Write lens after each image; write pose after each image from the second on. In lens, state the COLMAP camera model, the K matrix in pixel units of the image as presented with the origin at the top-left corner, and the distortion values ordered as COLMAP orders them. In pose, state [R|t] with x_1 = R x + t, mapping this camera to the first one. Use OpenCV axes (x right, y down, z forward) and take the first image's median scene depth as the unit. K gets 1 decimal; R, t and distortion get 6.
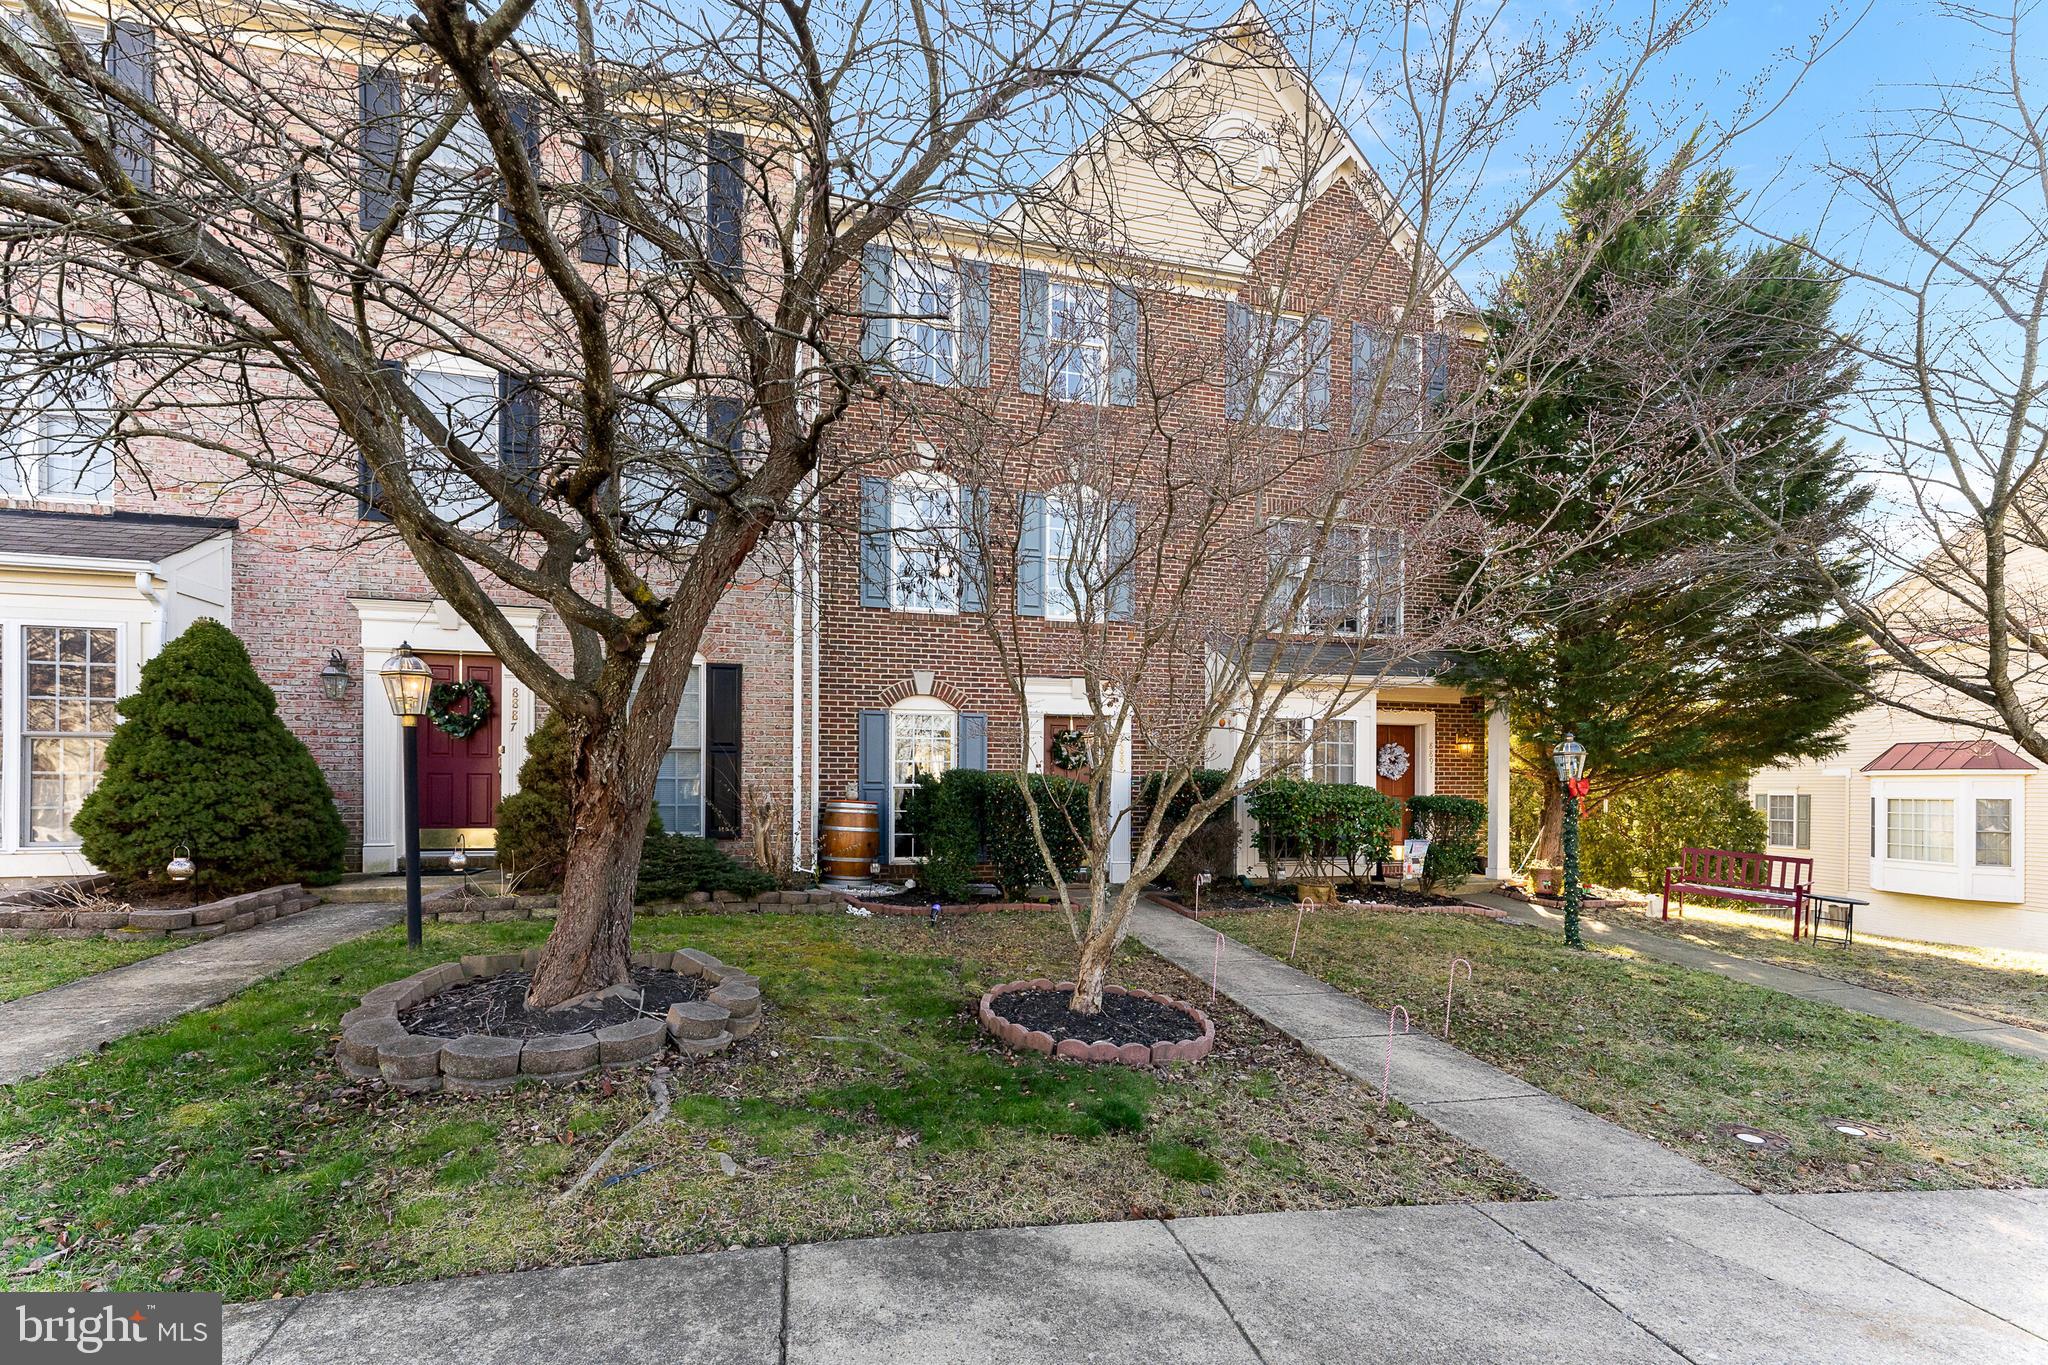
lens RADIAL K [[854.7, 0, 1047.5], [0, 854.7, 776.7], [0, 0, 1]] dist [0.002770, -0.000021]
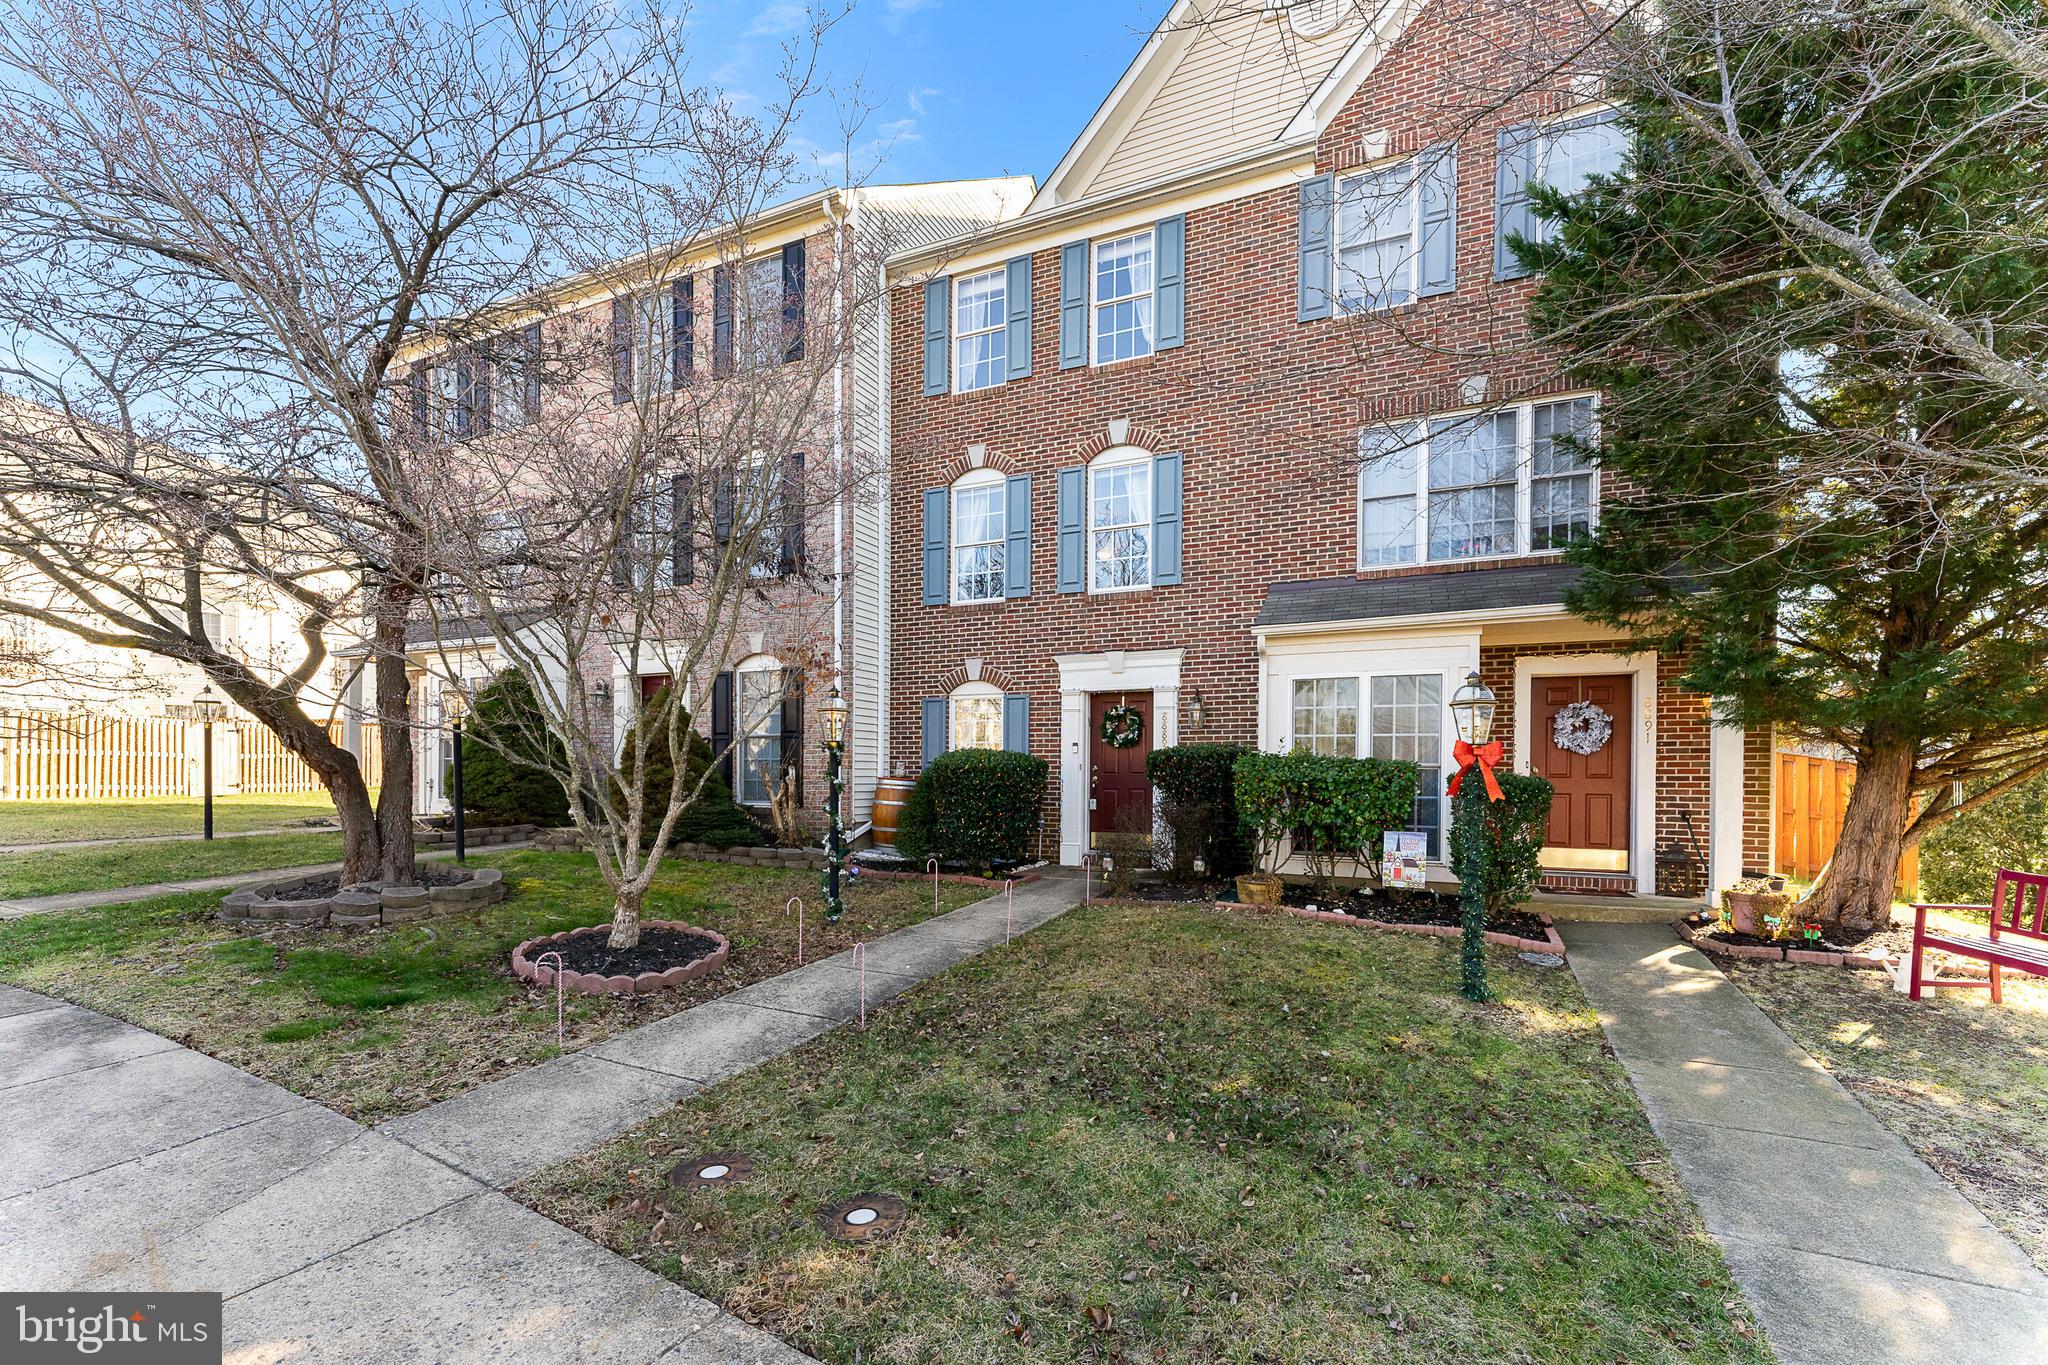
lens RADIAL K [[854.7, 0, 1047.5], [0, 854.7, 776.7], [0, 0, 1]] dist [0.002770, -0.000021]
pose [[0.782345, 0.000349, -0.622845, 0.623986], [0.004617, 0.999969, 0.006359, 0.019536], [0.622828, -0.007851, 0.782319, 0.228164]]
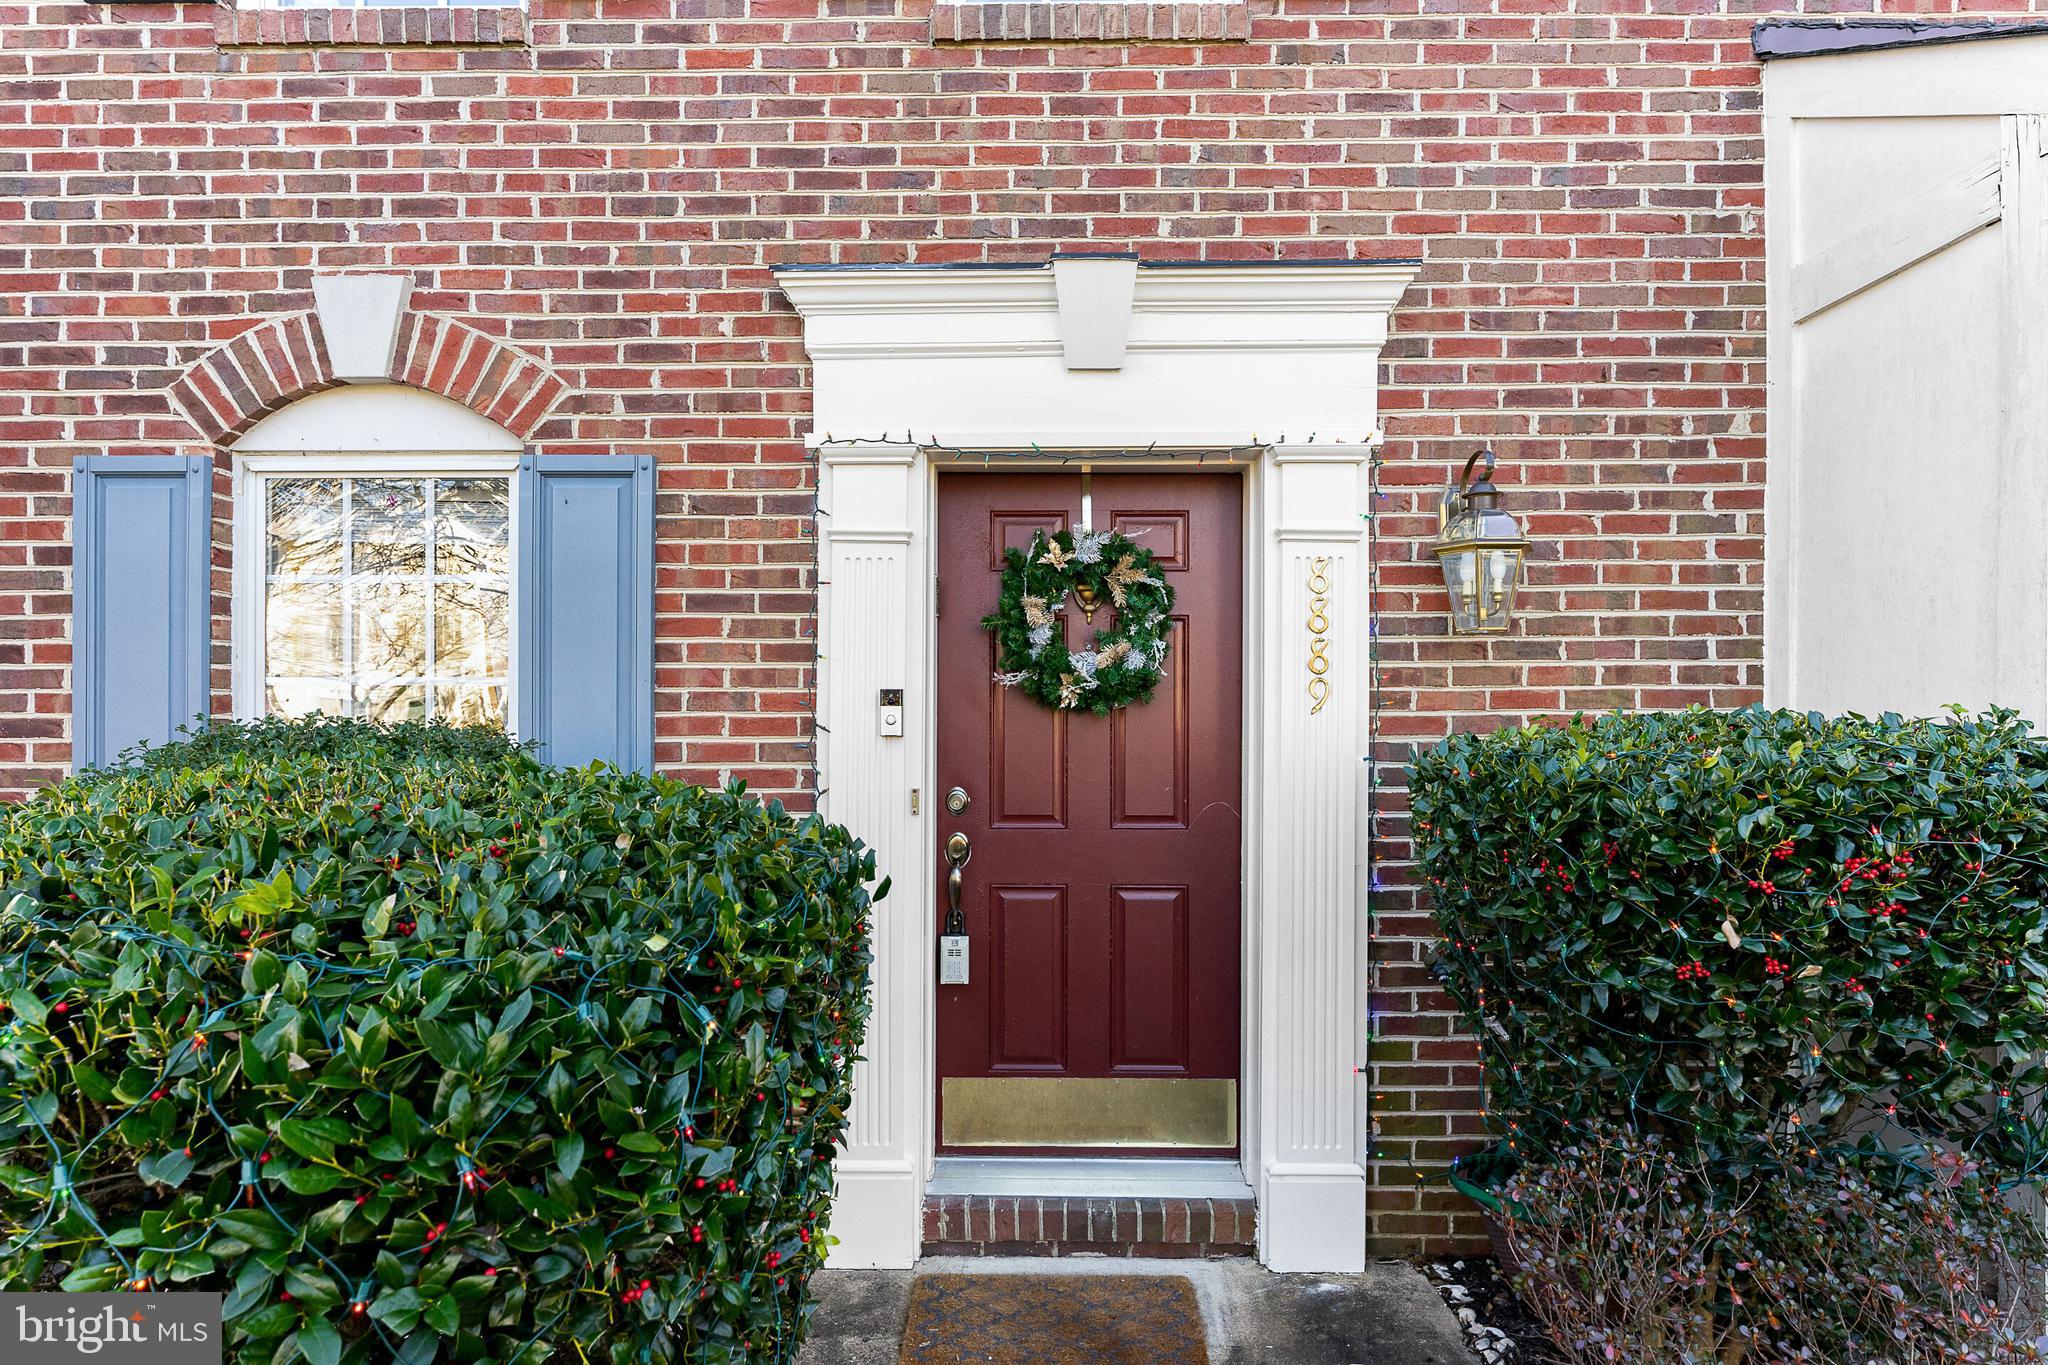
lens RADIAL K [[1132.2, 0, 1012.8], [0, 1132.2, 692.4], [0, 0, 1]] dist [-0.001642, -0.000393]
pose [[0.959175, -0.006711, -0.282733, 0.104131], [0.006336, 0.999977, -0.002241, -0.013912], [0.282741, 0.000358, 0.959196, 0.803792]]
